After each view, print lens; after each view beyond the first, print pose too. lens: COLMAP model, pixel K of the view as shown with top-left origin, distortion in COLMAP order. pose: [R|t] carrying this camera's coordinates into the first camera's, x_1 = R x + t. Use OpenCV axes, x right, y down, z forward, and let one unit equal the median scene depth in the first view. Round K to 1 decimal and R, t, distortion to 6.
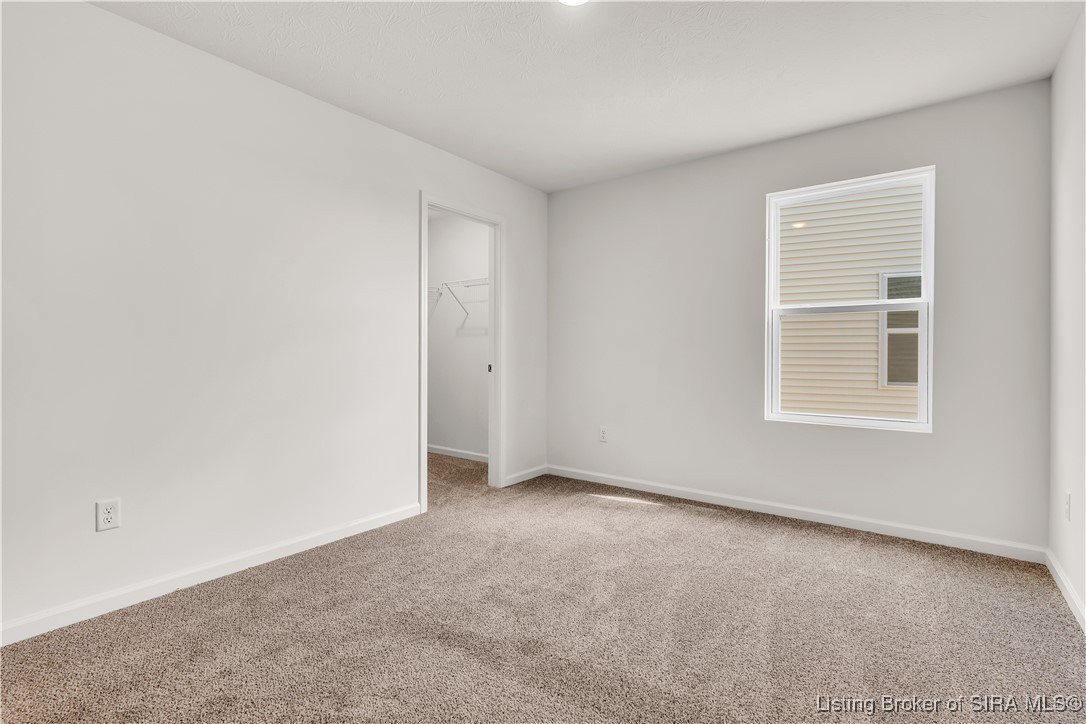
lens RADIAL K [[499.1, 0, 543.0], [0, 499.1, 362.0], [0, 0, 1]] dist [-0.011459, 0.000017]
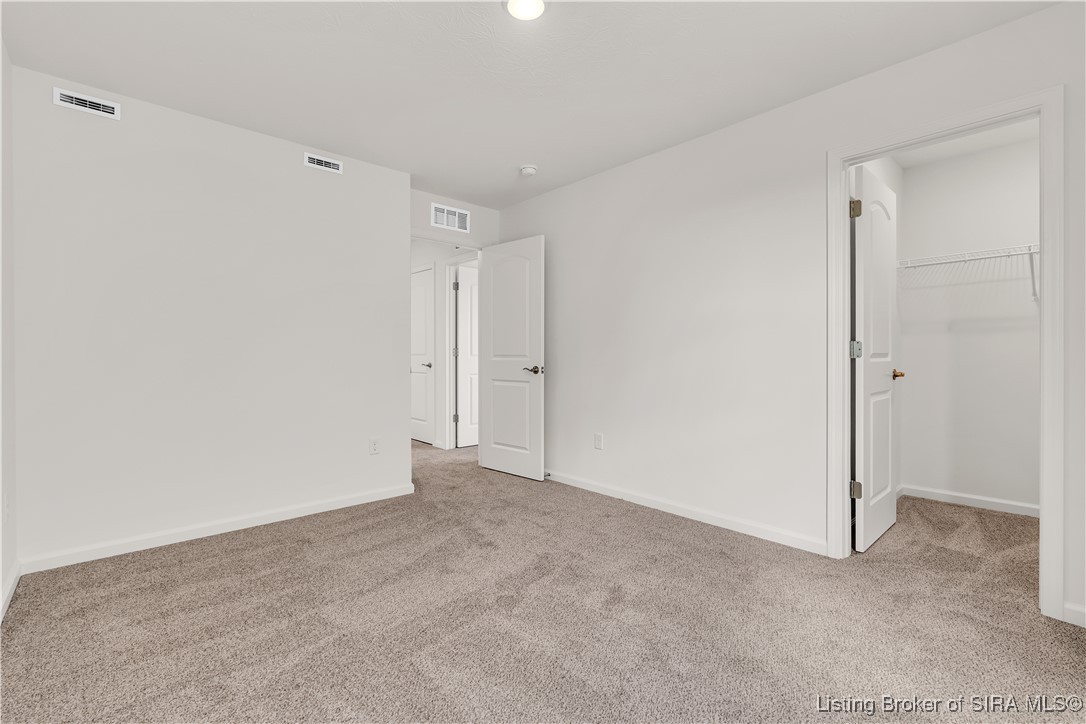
lens RADIAL K [[499.1, 0, 543.0], [0, 499.1, 362.0], [0, 0, 1]] dist [-0.011459, 0.000017]
pose [[-0.176026, 0.011452, -0.984319, 0.850677], [-0.031694, 0.999348, 0.017295, -0.028356], [0.983875, 0.034242, -0.175549, 0.867639]]
